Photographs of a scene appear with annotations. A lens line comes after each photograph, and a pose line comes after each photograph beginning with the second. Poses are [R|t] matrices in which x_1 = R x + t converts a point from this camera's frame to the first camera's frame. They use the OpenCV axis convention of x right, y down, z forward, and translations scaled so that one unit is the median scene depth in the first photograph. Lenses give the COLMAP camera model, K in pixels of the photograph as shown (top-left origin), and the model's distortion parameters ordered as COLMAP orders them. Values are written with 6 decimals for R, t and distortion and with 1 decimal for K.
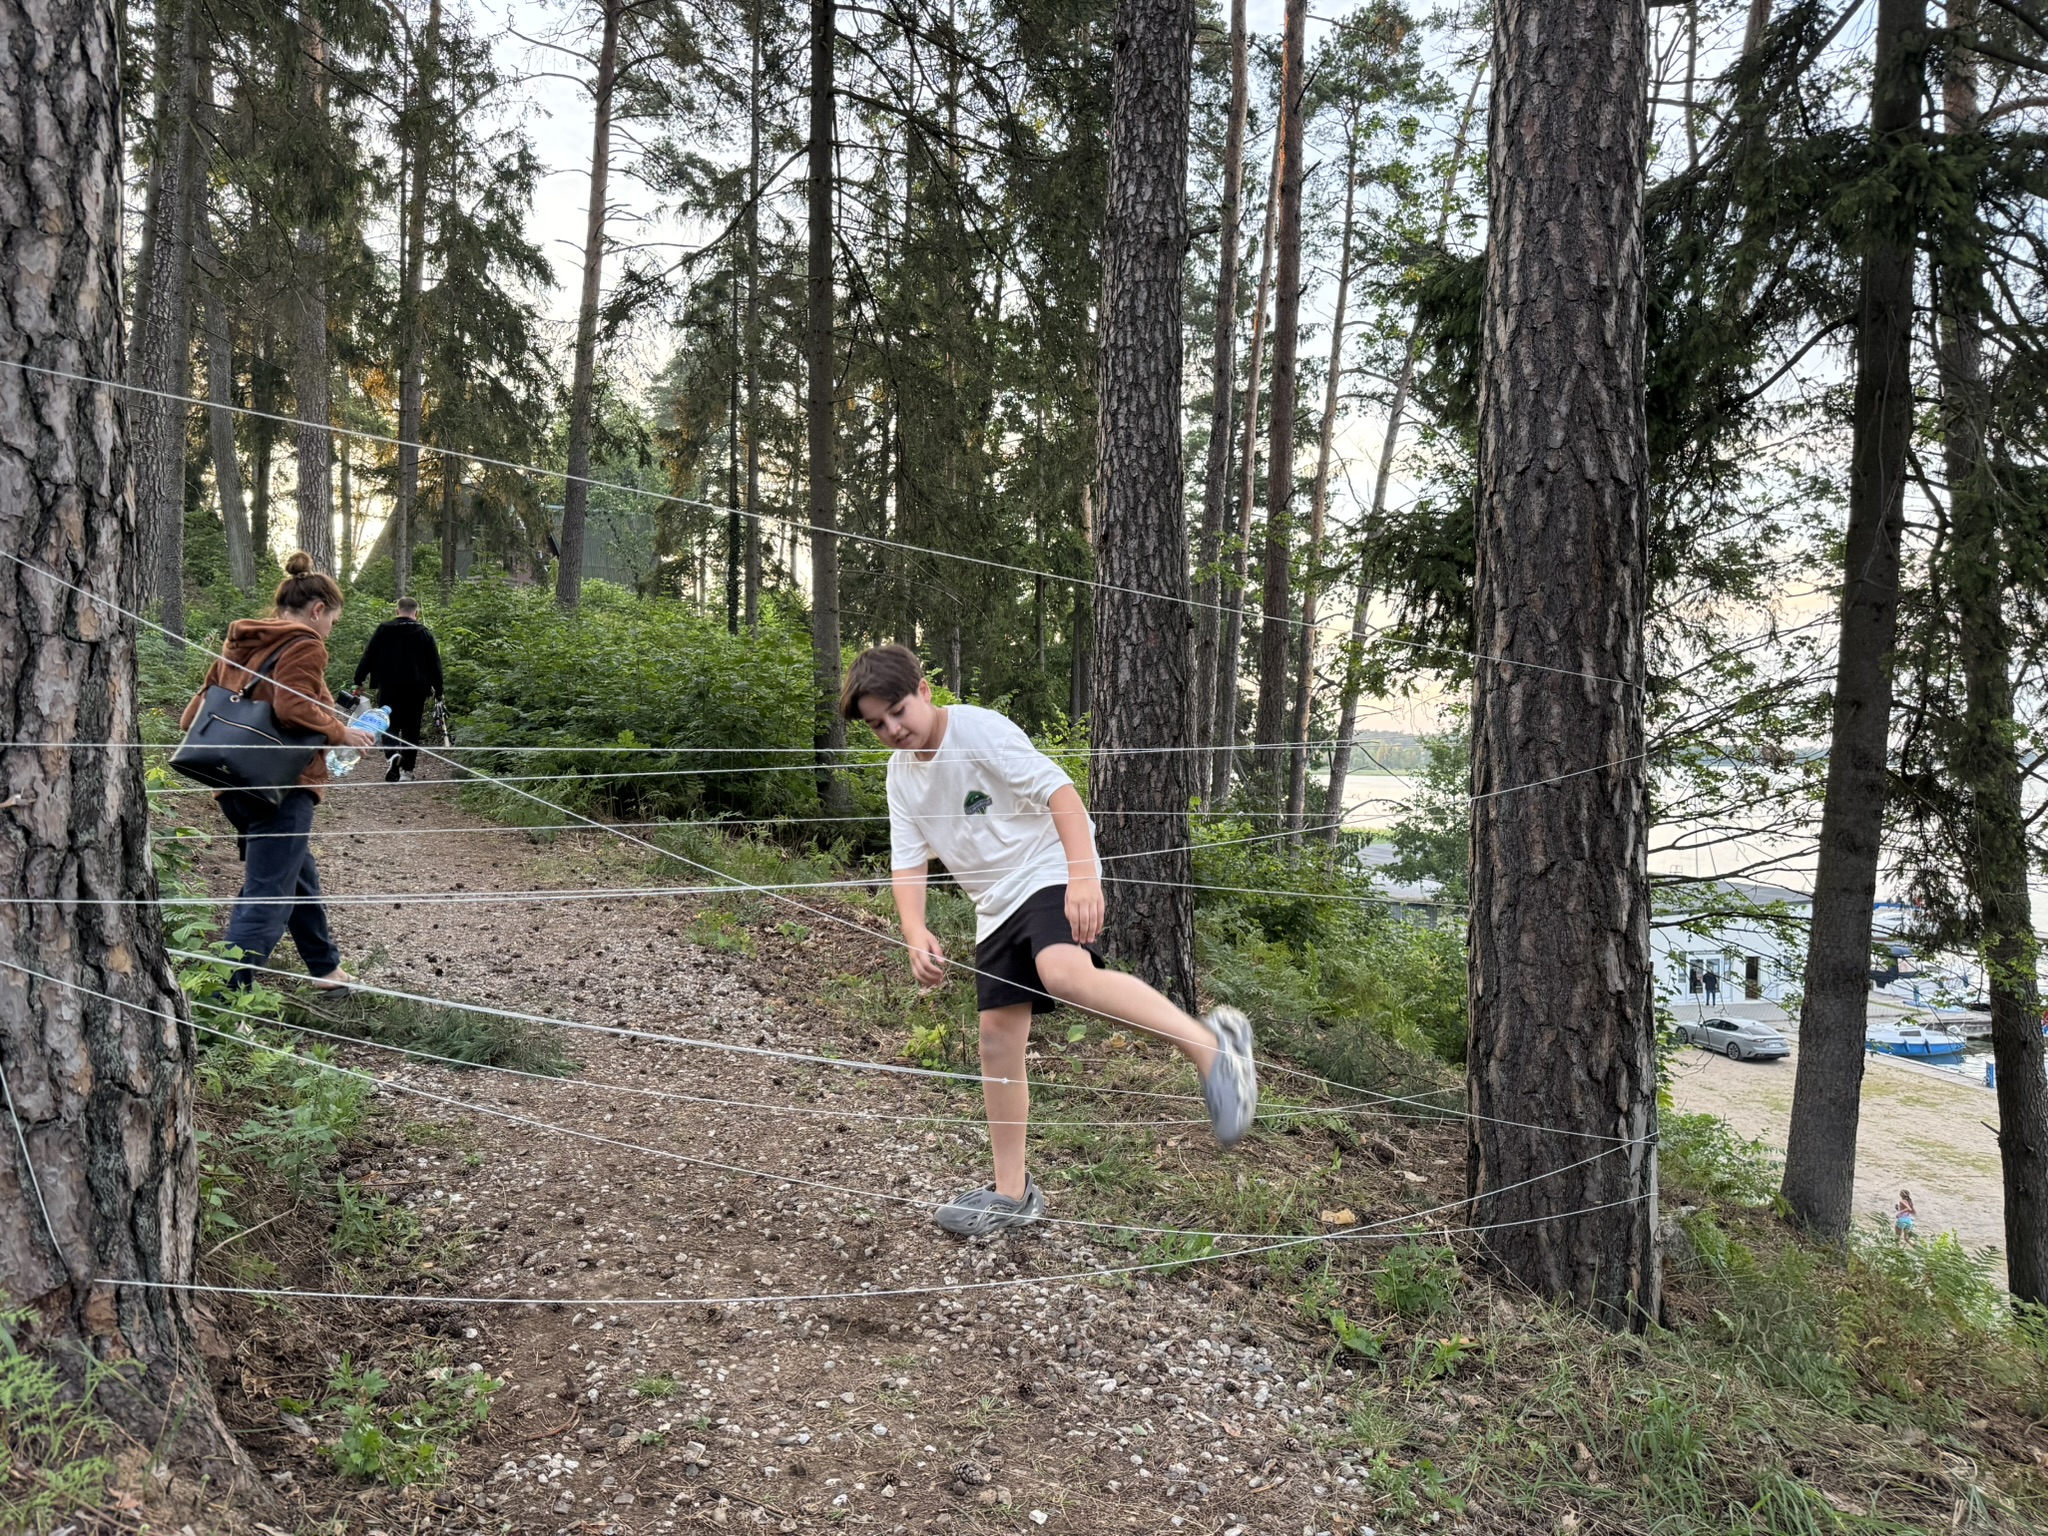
lens RADIAL K [[1489.2, 0, 1033.1], [0, 1489.2, 782.4], [0, 0, 1]] dist [0.037505, -0.050809]
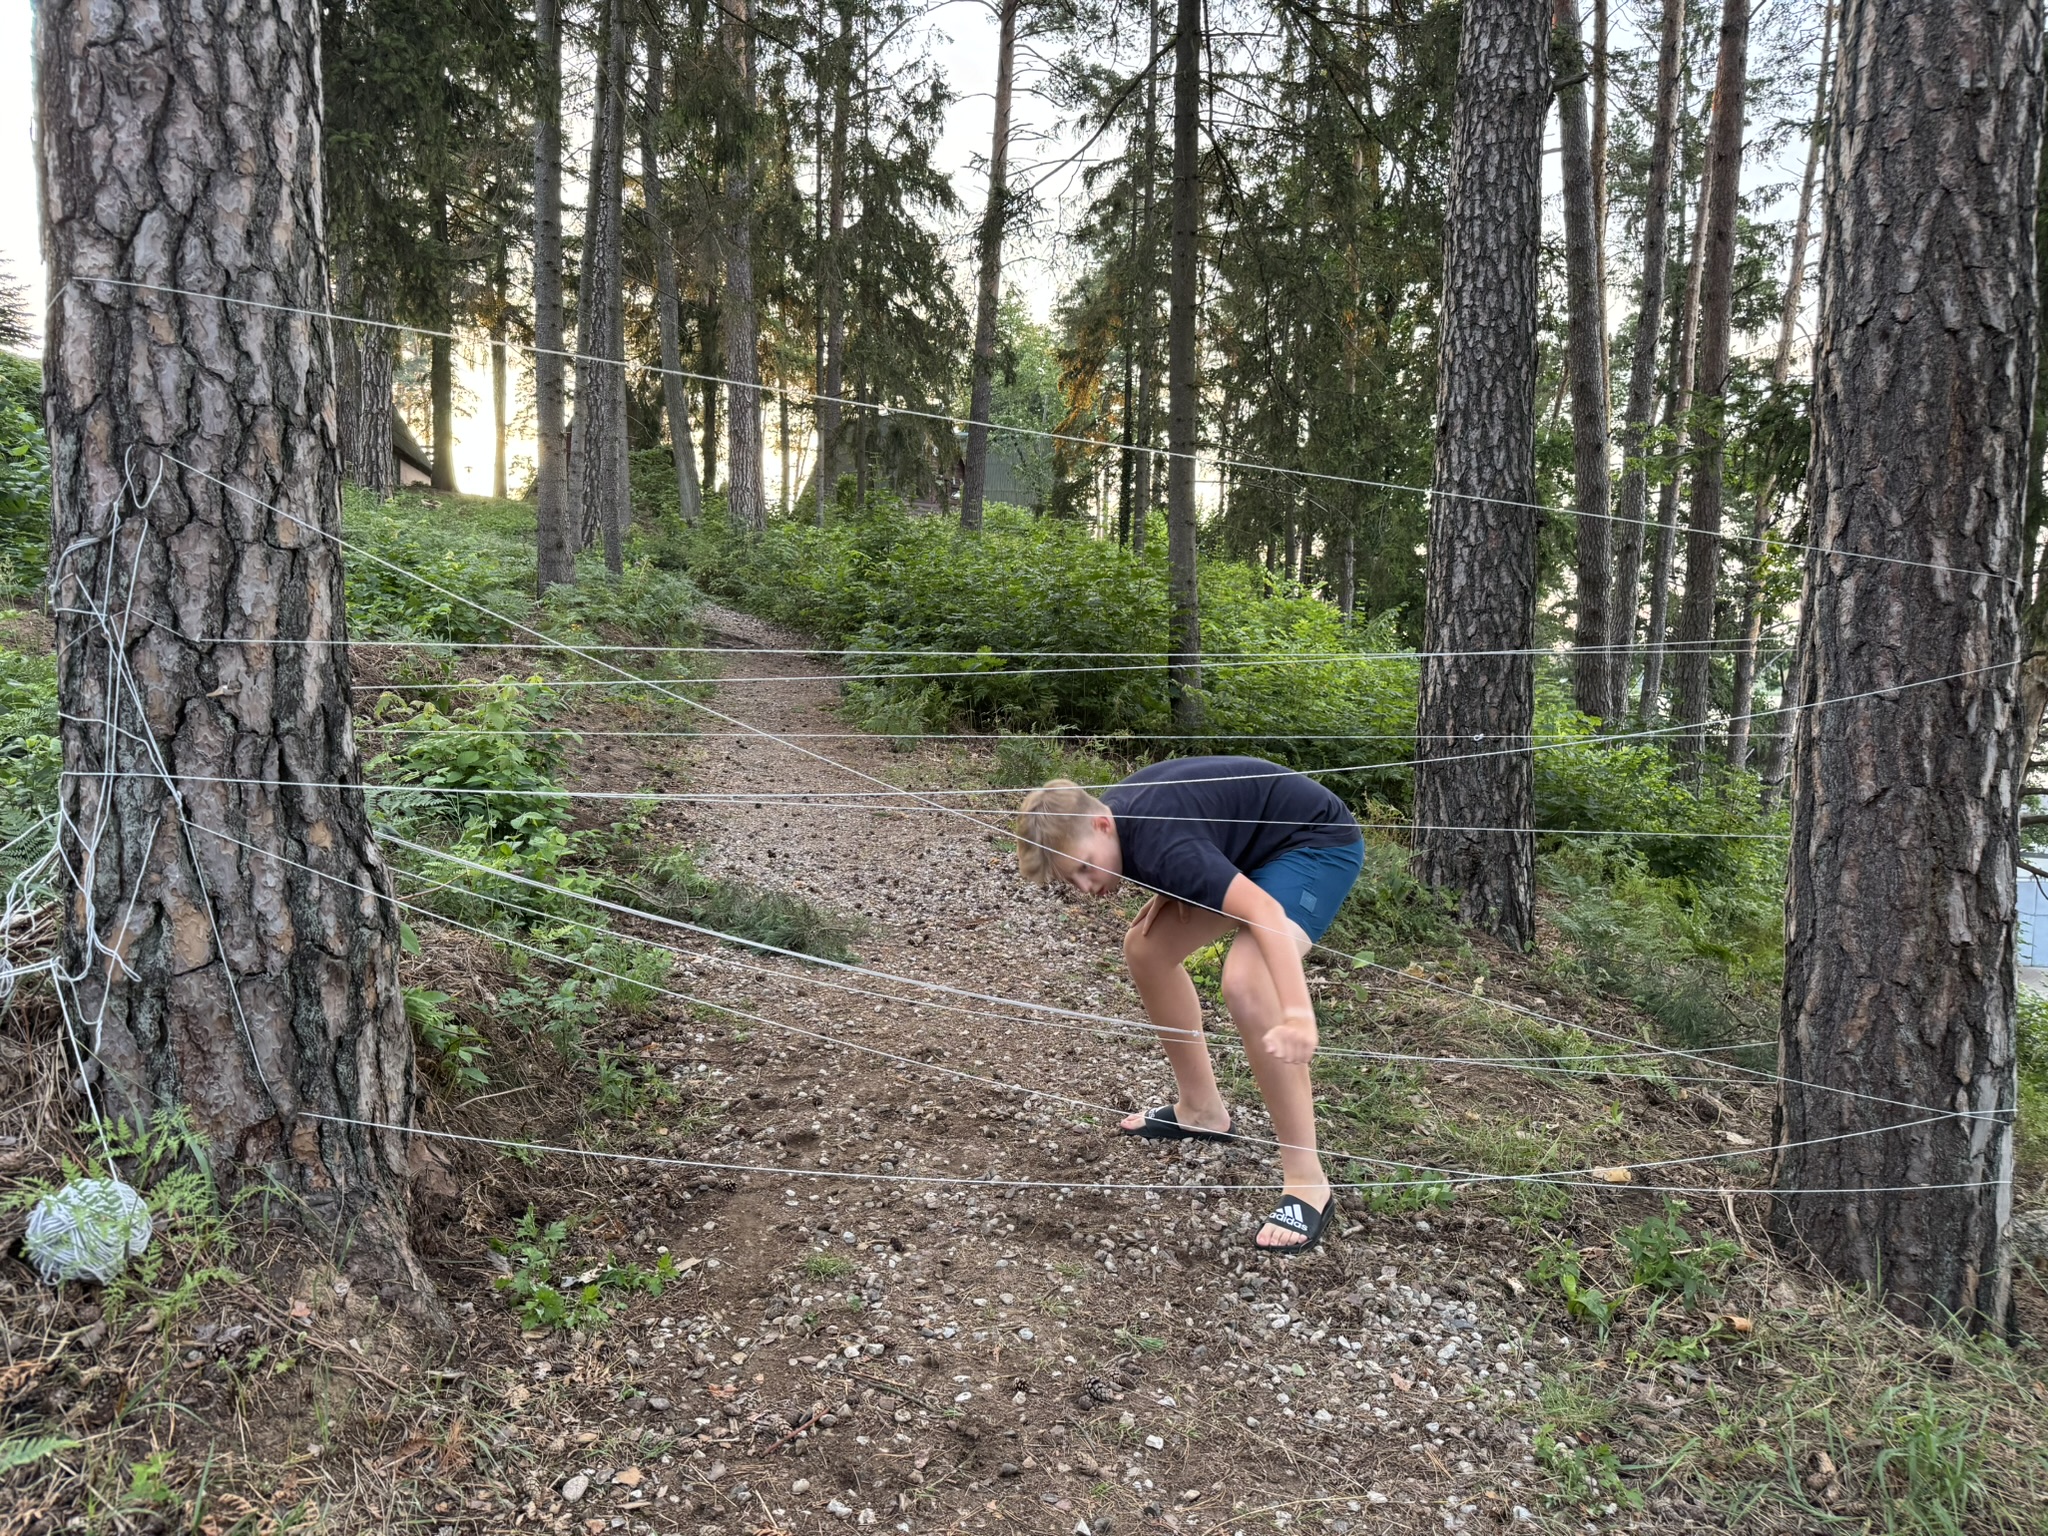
lens RADIAL K [[1495.2, 0, 1024.1], [0, 1495.2, 792.0], [0, 0, 1]] dist [0.008471, -0.011359]
pose [[0.959693, 0.025603, -0.279881, 0.112947], [-0.008644, 0.998060, 0.061663, 0.007036], [0.280917, -0.056758, 0.958052, 0.044742]]
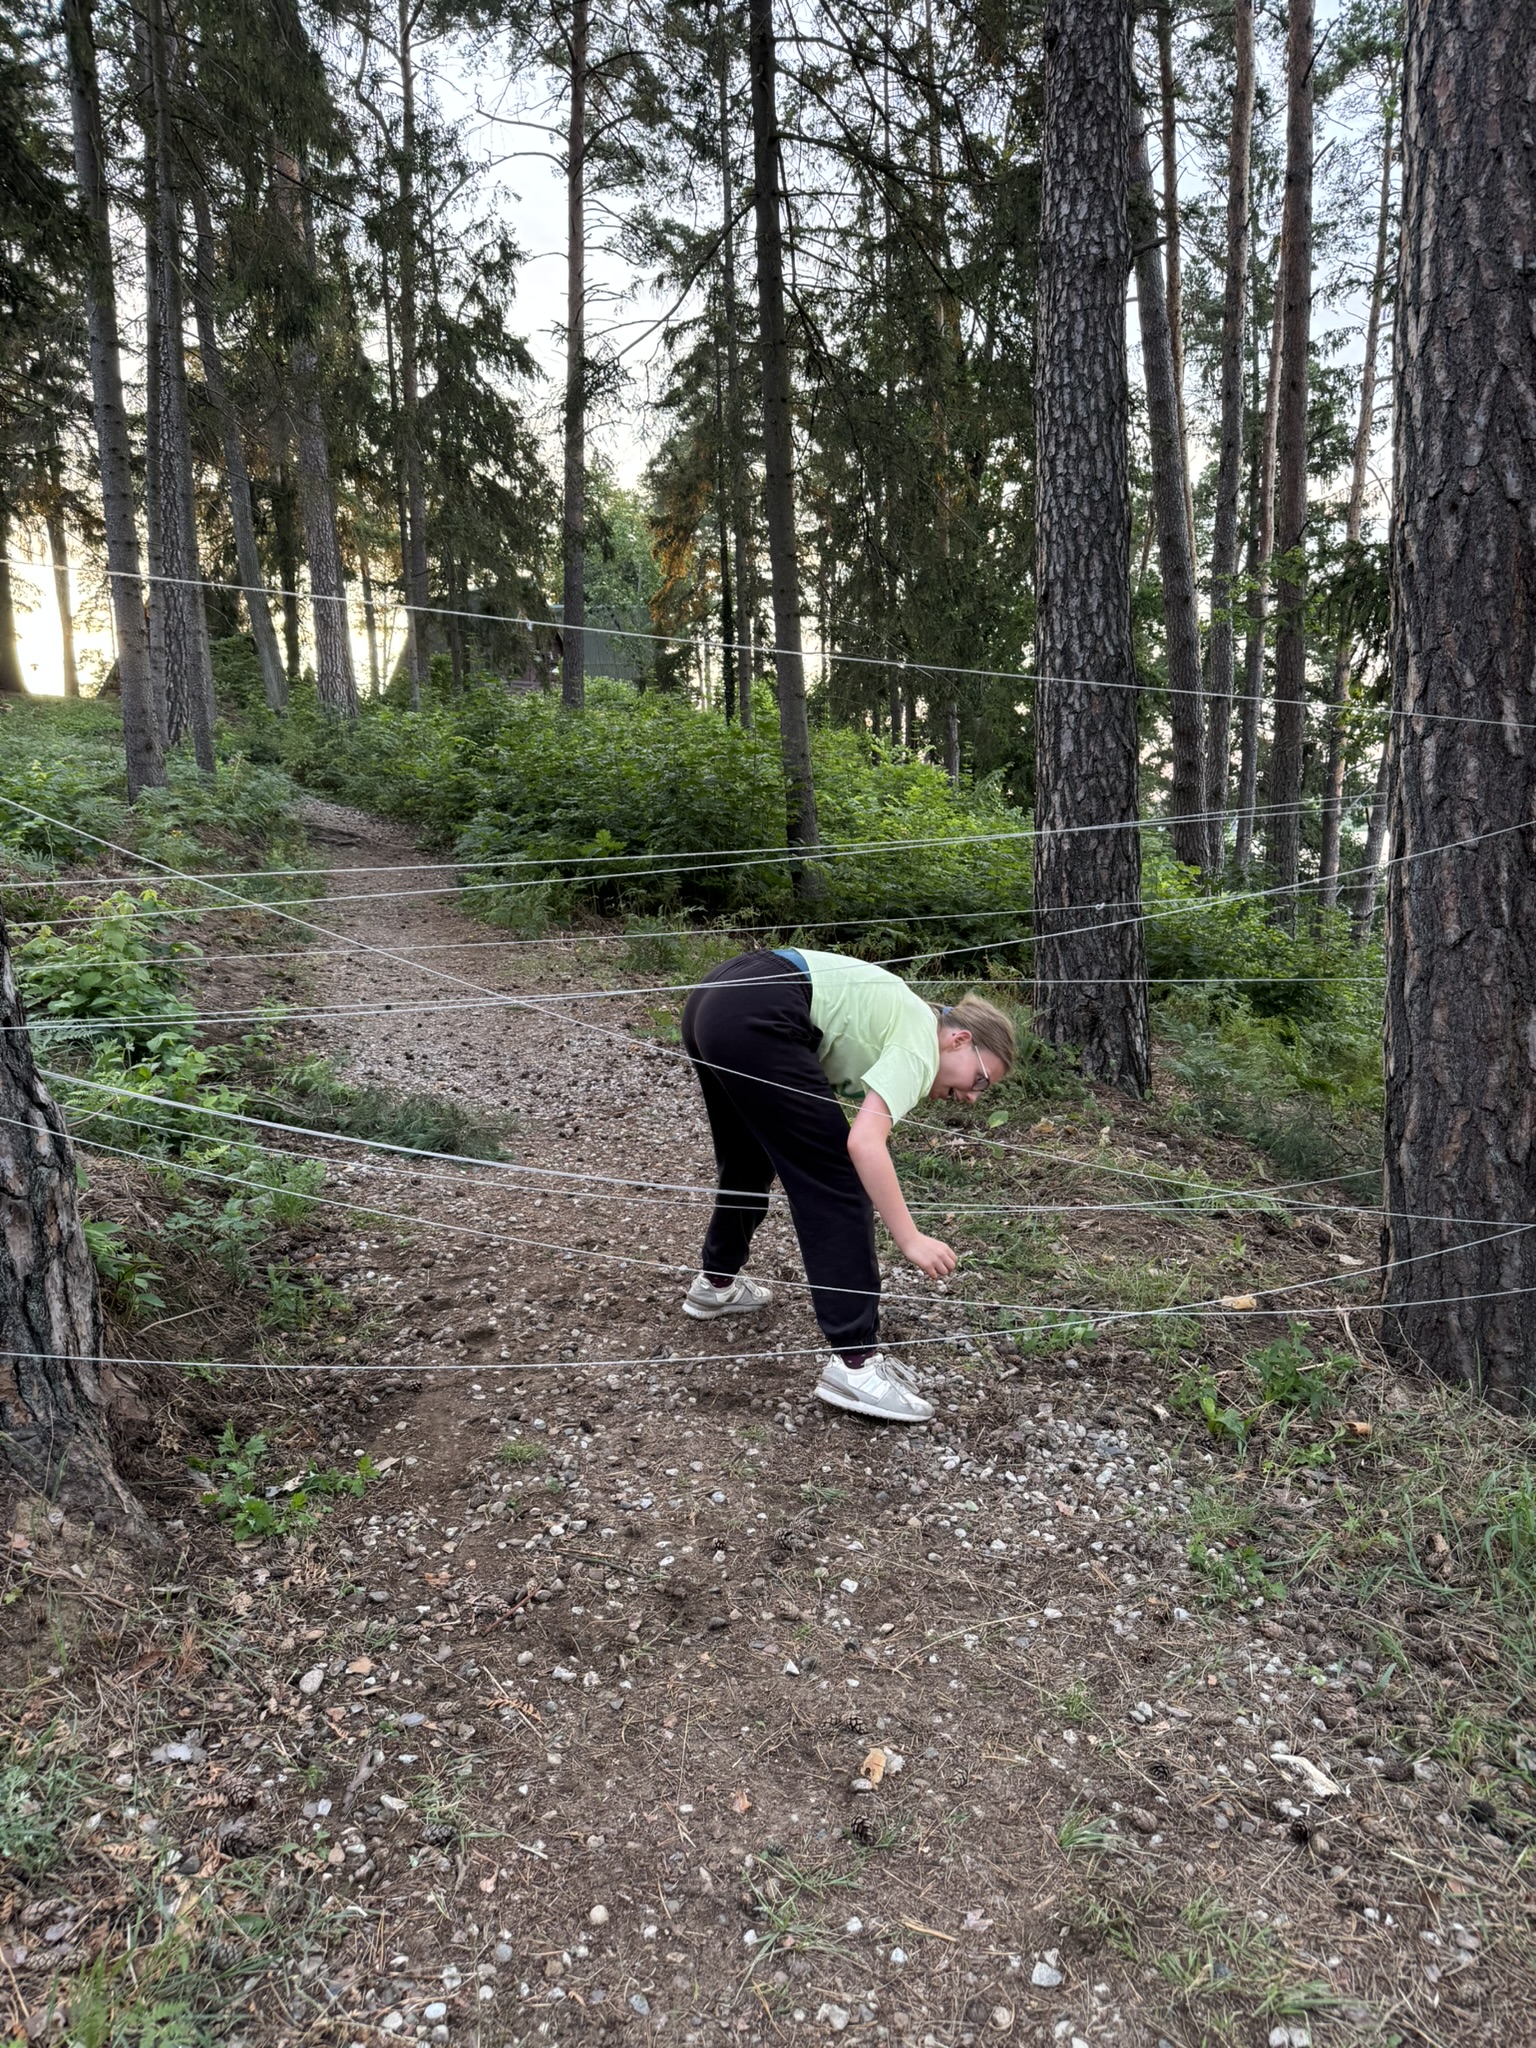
lens RADIAL K [[1495.2, 0, 783.9], [0, 1495.2, 1047.3], [0, 0, 1]] dist [0.008471, -0.011359]
pose [[0.981671, -0.024364, -0.189022, 0.102674], [0.047618, 0.991695, 0.119472, -0.005982], [0.184541, -0.126283, 0.974678, 0.011798]]
